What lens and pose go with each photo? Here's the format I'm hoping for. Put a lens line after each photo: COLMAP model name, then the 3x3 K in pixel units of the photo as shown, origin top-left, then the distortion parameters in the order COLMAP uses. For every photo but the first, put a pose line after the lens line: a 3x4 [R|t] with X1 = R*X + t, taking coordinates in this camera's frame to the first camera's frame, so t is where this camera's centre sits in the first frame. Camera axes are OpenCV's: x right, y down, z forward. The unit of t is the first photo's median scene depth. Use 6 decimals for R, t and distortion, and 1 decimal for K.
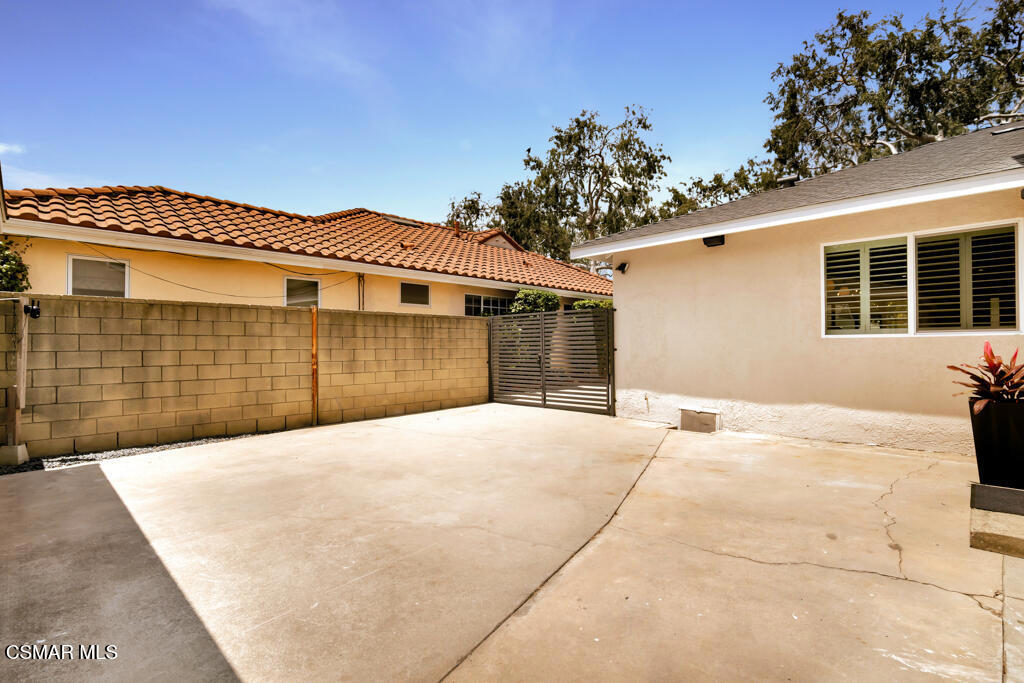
lens RADIAL K [[488.7, 0, 512.0], [0, 488.7, 341.5], [0, 0, 1]] dist [-0.020358, 0.007824]
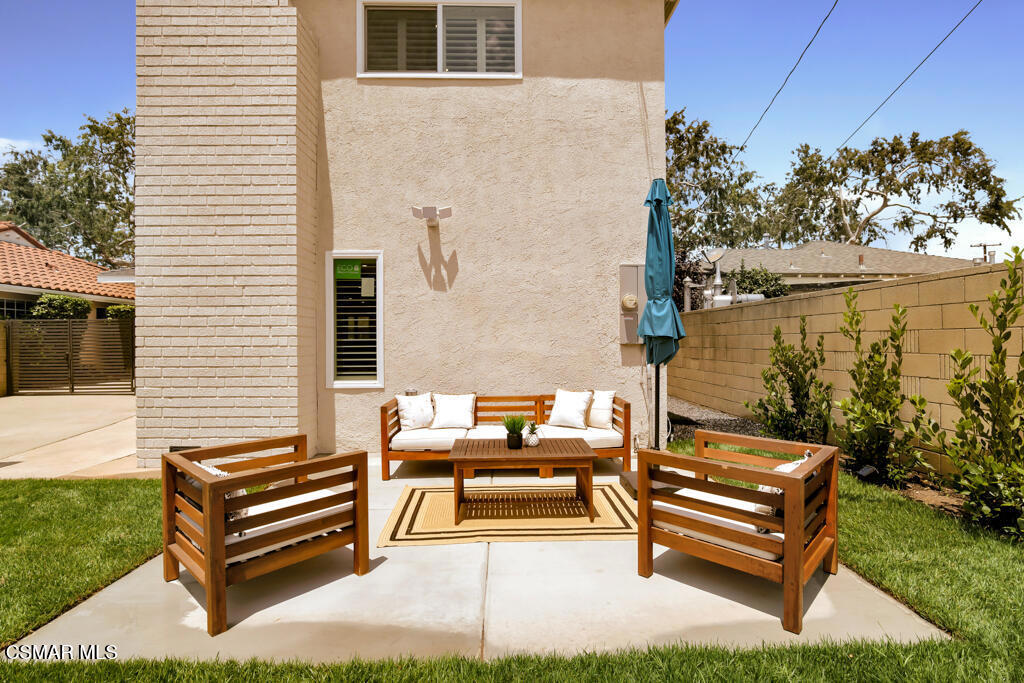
lens RADIAL K [[488.7, 0, 512.0], [0, 488.7, 341.5], [0, 0, 1]] dist [-0.020358, 0.007824]
pose [[0.694985, -0.002344, 0.719020, -0.016038], [-0.002649, 0.999980, 0.005820, -0.004751], [-0.719019, -0.005949, 0.694965, -0.261222]]
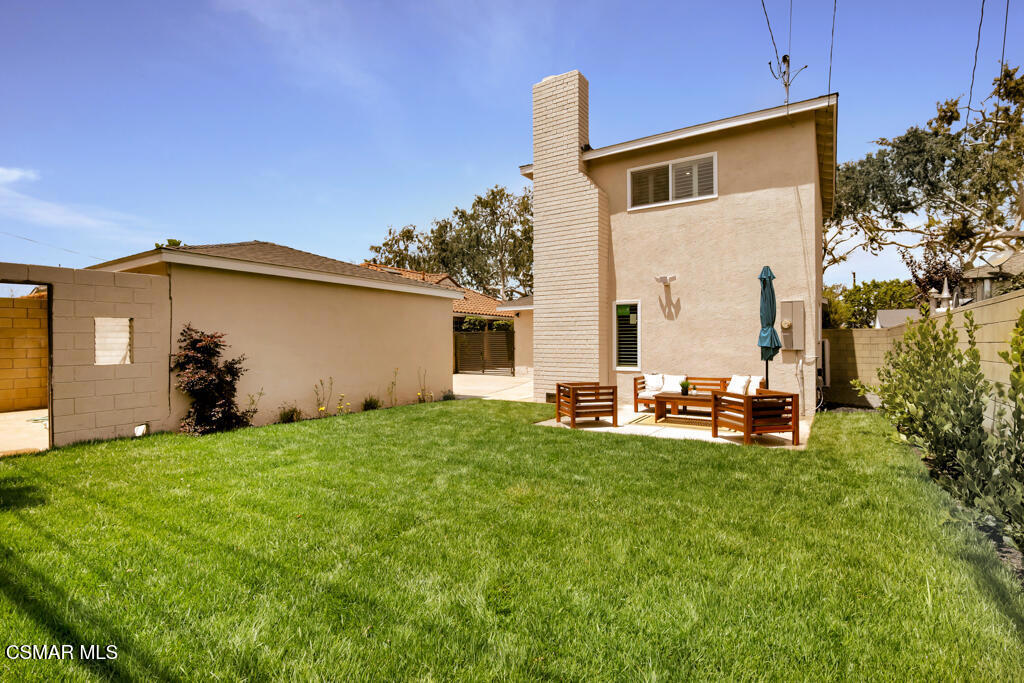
lens RADIAL K [[488.7, 0, 512.0], [0, 488.7, 341.5], [0, 0, 1]] dist [-0.020358, 0.007824]
pose [[0.981727, 0.001033, 0.190290, -0.086980], [-0.002015, 0.999986, 0.004967, -0.009955], [-0.190283, -0.005259, 0.981715, -0.457485]]
